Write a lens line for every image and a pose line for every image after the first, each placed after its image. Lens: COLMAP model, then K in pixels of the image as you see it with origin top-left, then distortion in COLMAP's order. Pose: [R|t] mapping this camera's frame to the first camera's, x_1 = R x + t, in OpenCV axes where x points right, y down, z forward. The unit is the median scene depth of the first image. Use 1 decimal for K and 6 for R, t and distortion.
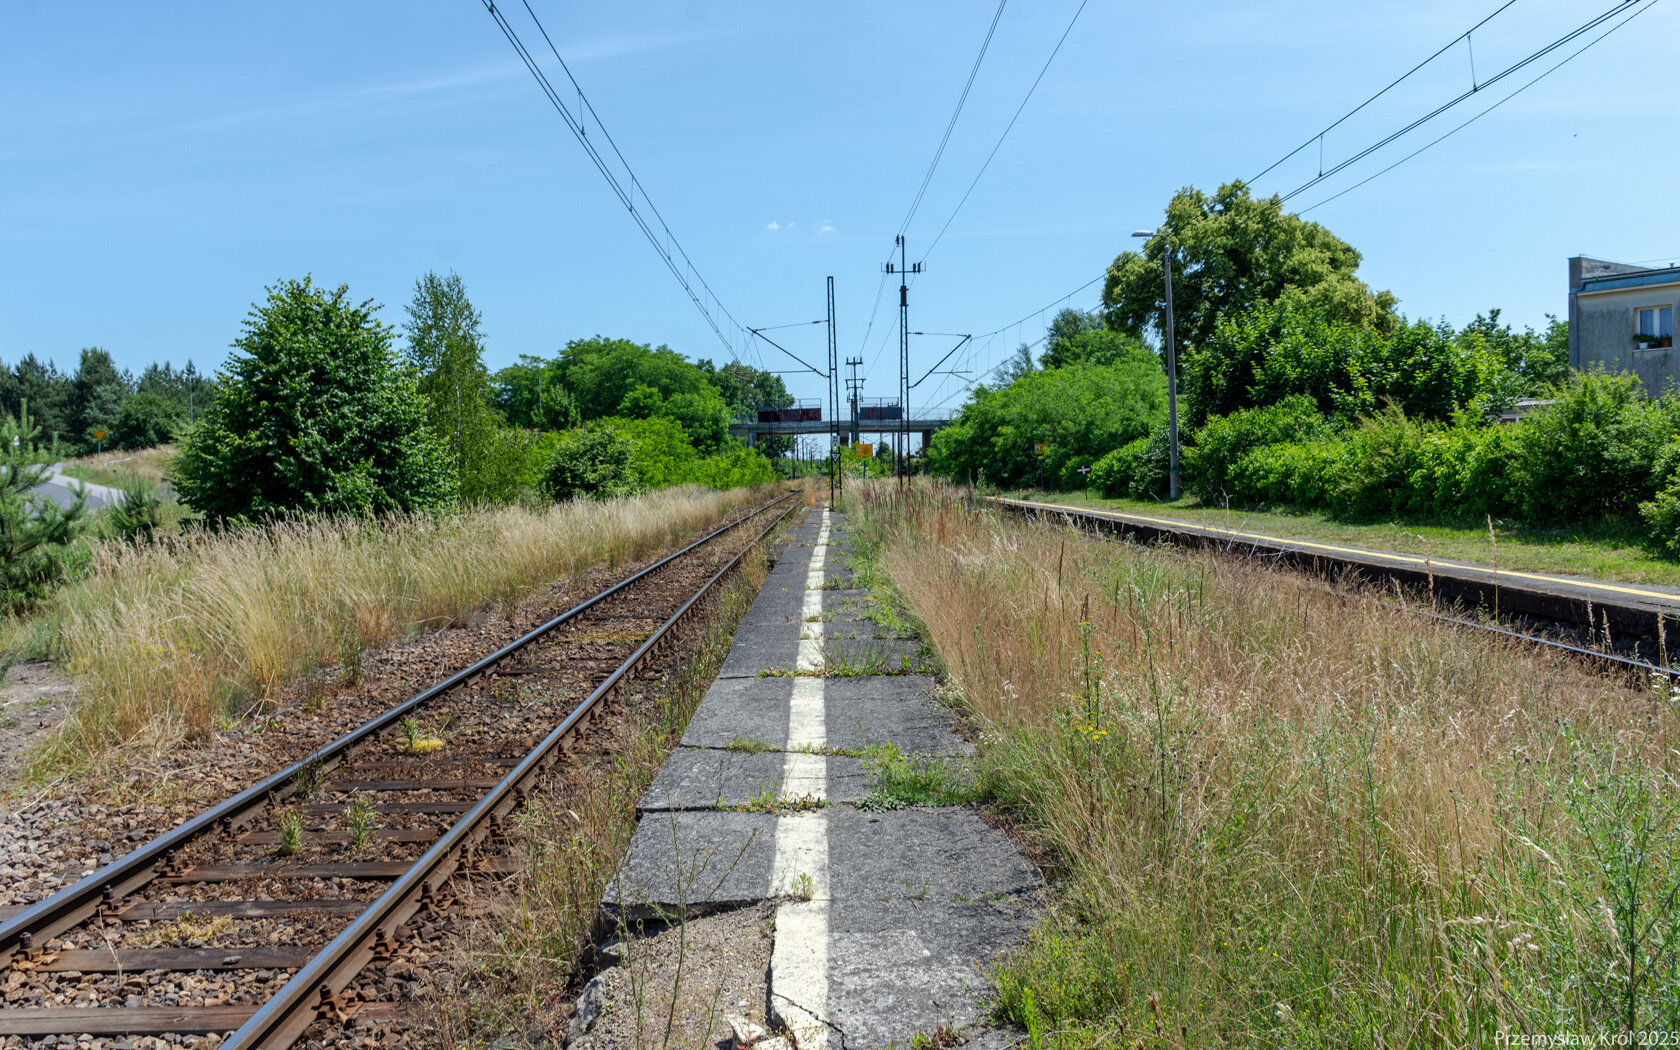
lens RADIAL K [[1352.3, 0, 840.3], [0, 1352.3, 518.8], [0, 0, 1]] dist [0.009729, -0.000335]
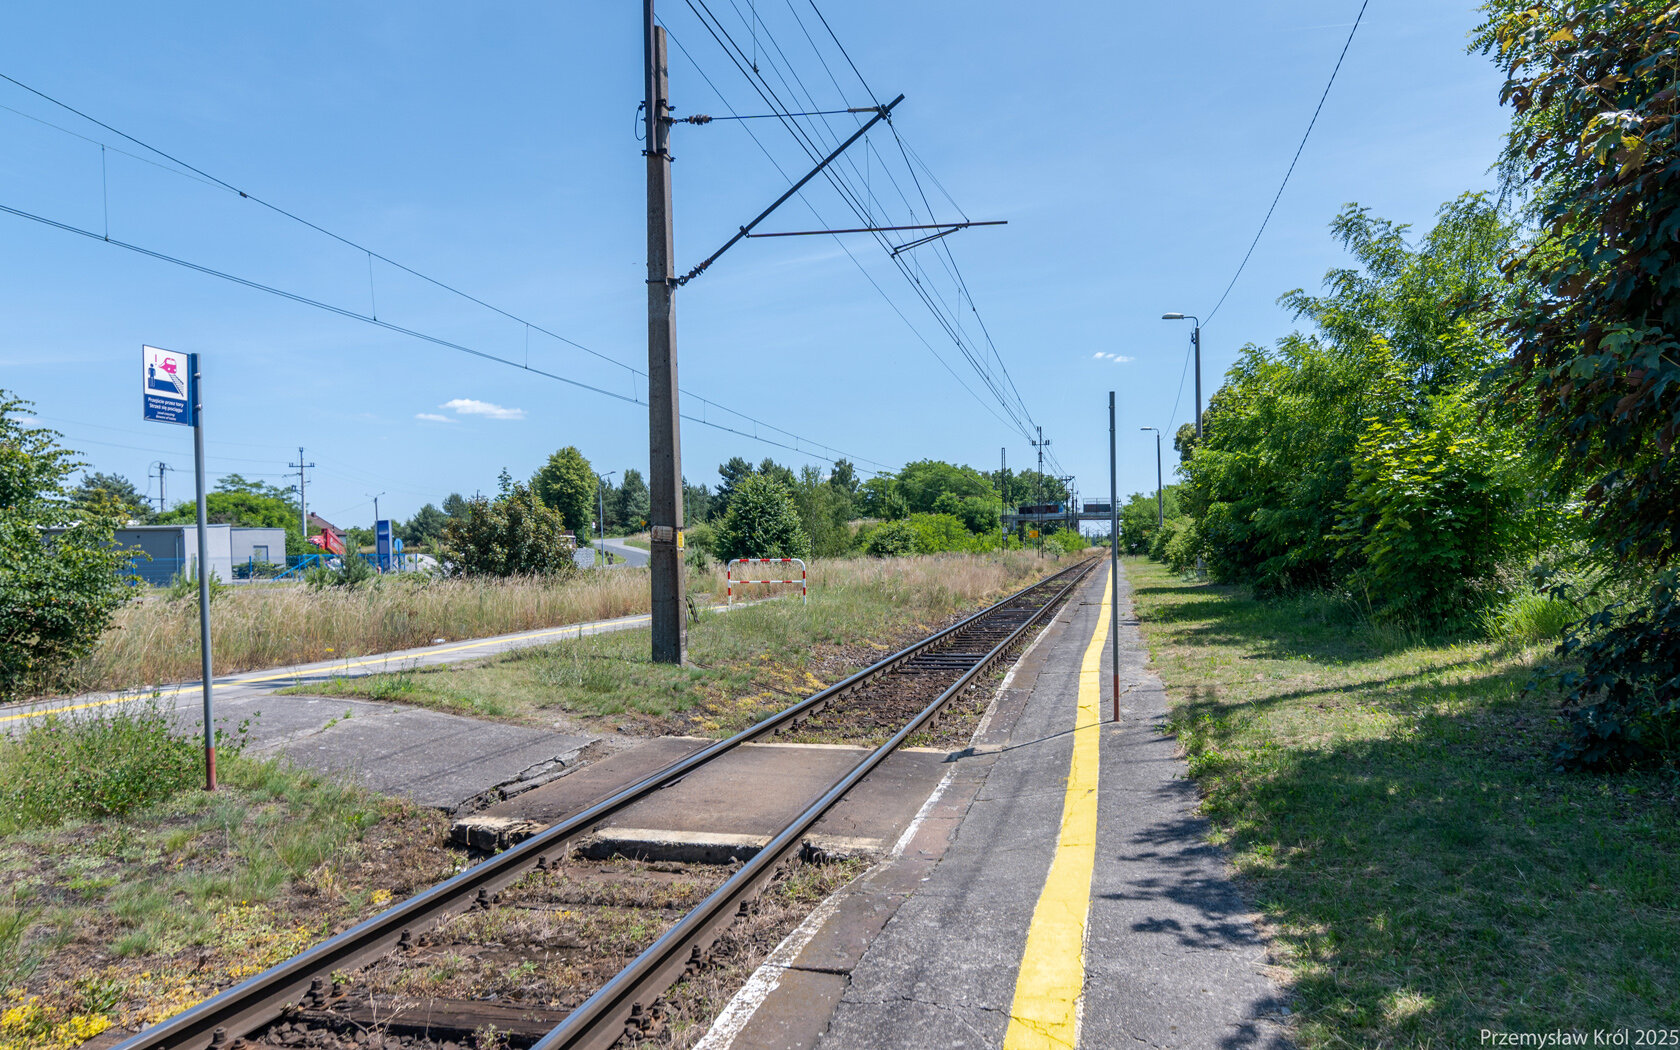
lens RADIAL K [[1024.2, 0, 942.4], [0, 1024.2, 598.4], [0, 0, 1]] dist [0.004926, 0.000833]
pose [[0.982219, 0.013438, -0.187260, 0.188661], [-0.010088, 0.999772, 0.018831, 0.015543], [0.187470, -0.016607, 0.982130, -0.502269]]
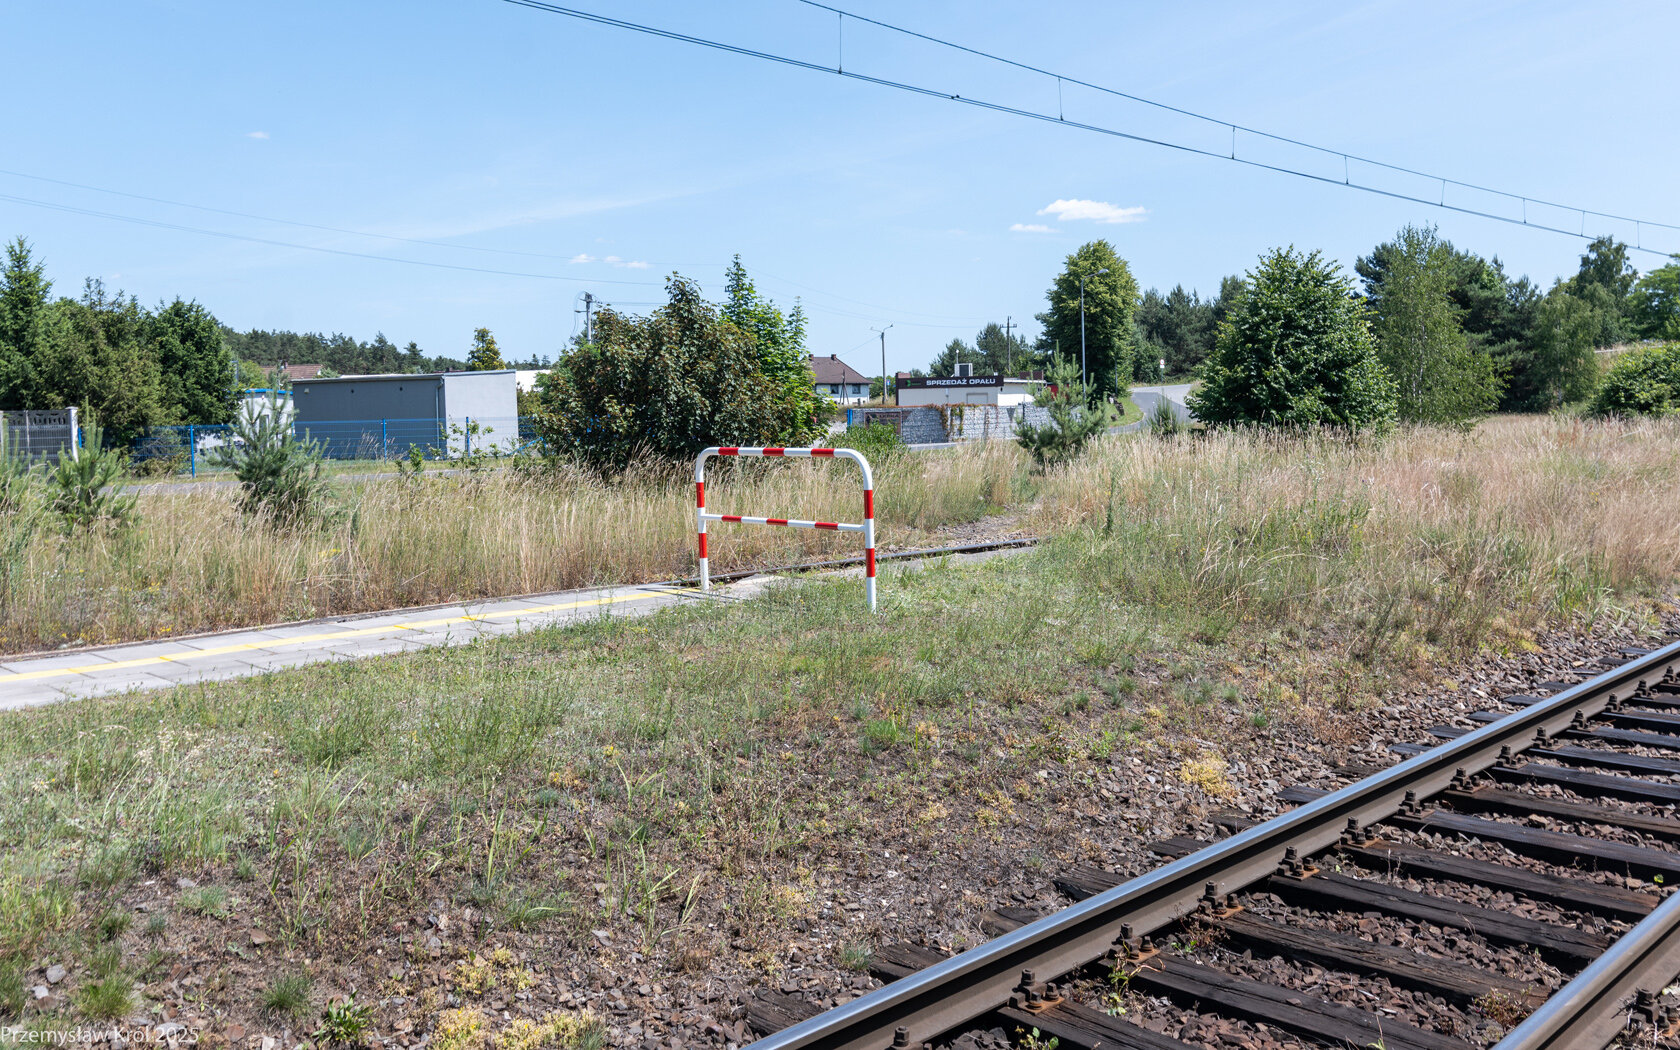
lens RADIAL K [[1407.9, 0, 767.2], [0, 1407.9, 621.3], [0, 0, 1]] dist [0.011206, -0.015699]
pose [[0.675744, 0.116117, -0.727934, 0.166278], [-0.021708, 0.990222, 0.137804, 0.003245], [0.736817, -0.077318, 0.671657, -0.181387]]
